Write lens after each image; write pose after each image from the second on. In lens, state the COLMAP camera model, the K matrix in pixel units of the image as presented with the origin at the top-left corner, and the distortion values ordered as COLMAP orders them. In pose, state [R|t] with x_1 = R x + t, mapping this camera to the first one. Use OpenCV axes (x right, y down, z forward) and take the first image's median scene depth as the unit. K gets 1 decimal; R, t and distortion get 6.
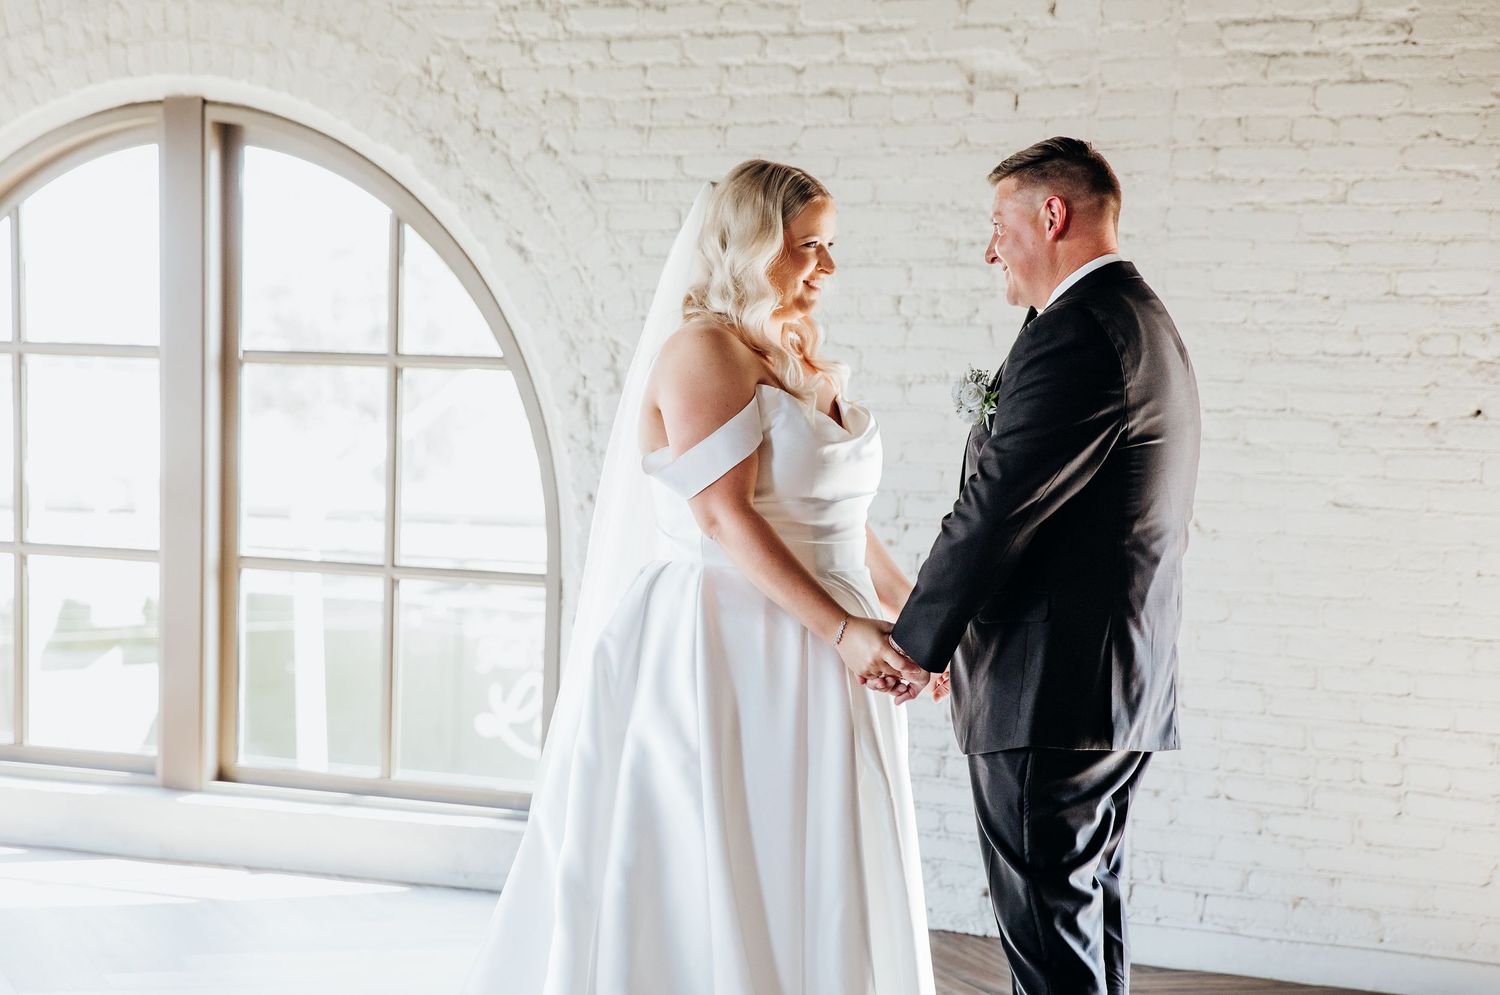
lens RADIAL K [[2922.1, 0, 752.5], [0, 2922.1, 840.4], [0, 0, 1]] dist [0.064682, 0.251019]
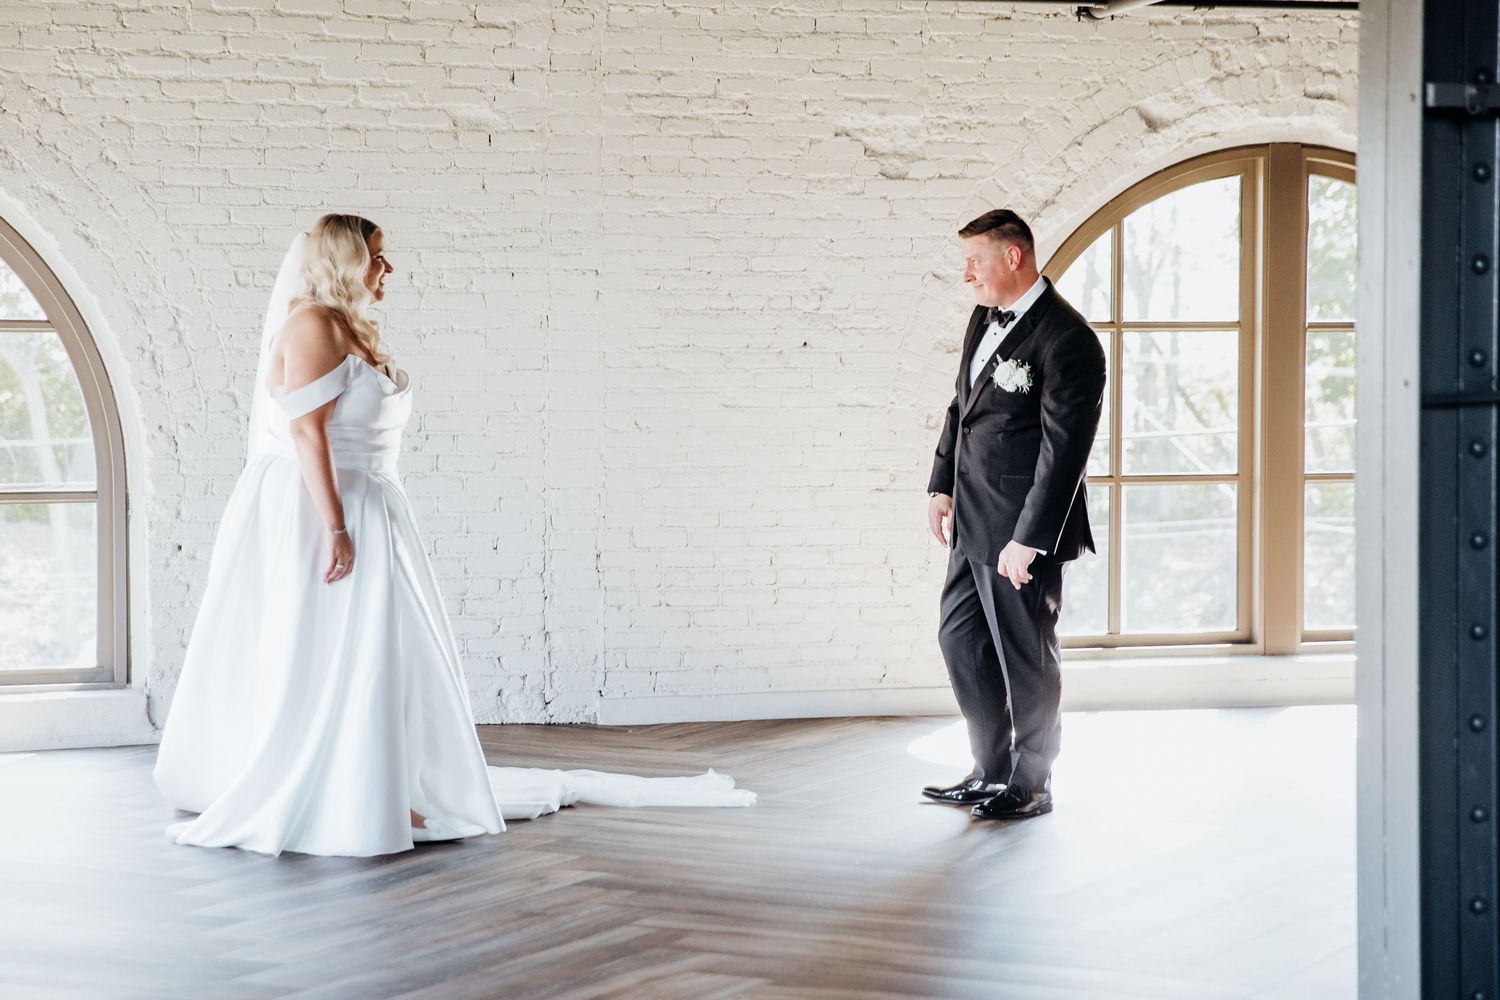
lens RADIAL K [[2928.2, 0, 749.0], [0, 2928.2, 483.2], [0, 0, 1]] dist [0.163021, 0.238034]
pose [[0.746118, -0.069634, 0.662162, -0.731030], [0.119056, 0.992441, -0.029785, -0.024748], [-0.655082, 0.101058, 0.748769, -0.134795]]
